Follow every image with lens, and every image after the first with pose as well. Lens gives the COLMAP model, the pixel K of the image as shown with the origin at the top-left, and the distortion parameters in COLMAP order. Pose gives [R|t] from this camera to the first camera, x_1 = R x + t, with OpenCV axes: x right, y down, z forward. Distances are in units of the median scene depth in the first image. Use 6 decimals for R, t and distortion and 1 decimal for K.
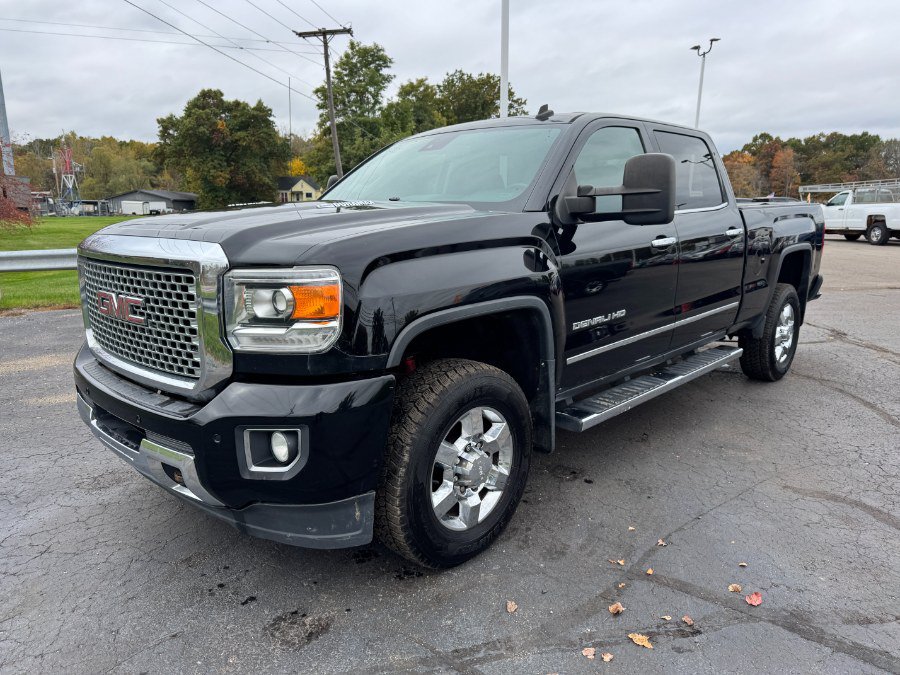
lens RADIAL K [[625.2, 0, 450.2], [0, 625.2, 351.8], [0, 0, 1]] dist [0.002170, -0.001677]
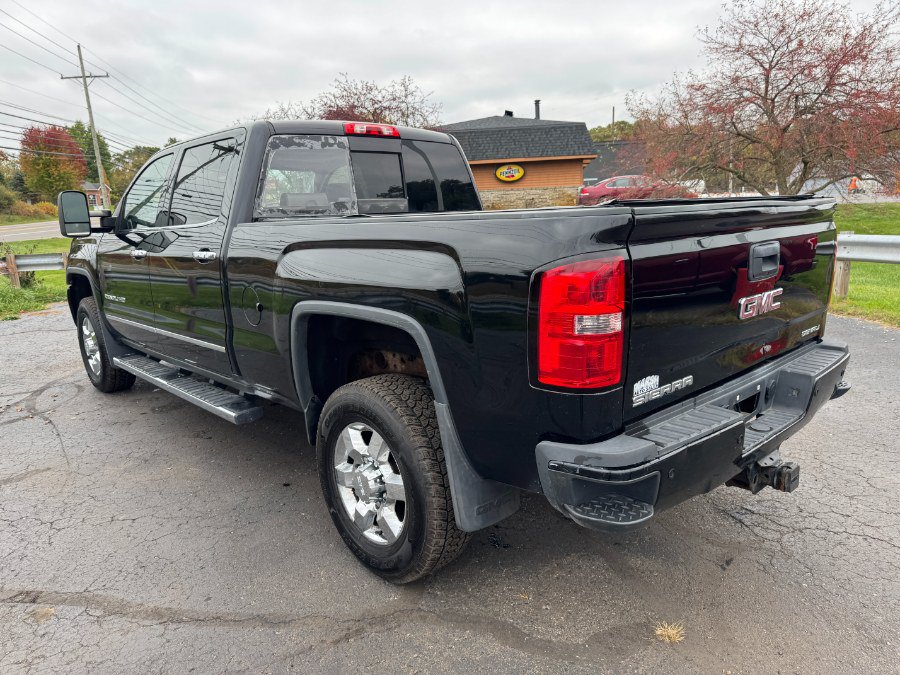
lens RADIAL K [[631.5, 0, 452.8], [0, 631.5, 348.3], [0, 0, 1]] dist [0.000614, -0.003727]
pose [[-0.052905, 0.224168, -0.973113, 1.892098], [-0.181520, 0.956085, 0.230114, -0.484821], [0.981963, 0.188814, -0.009891, 2.030547]]
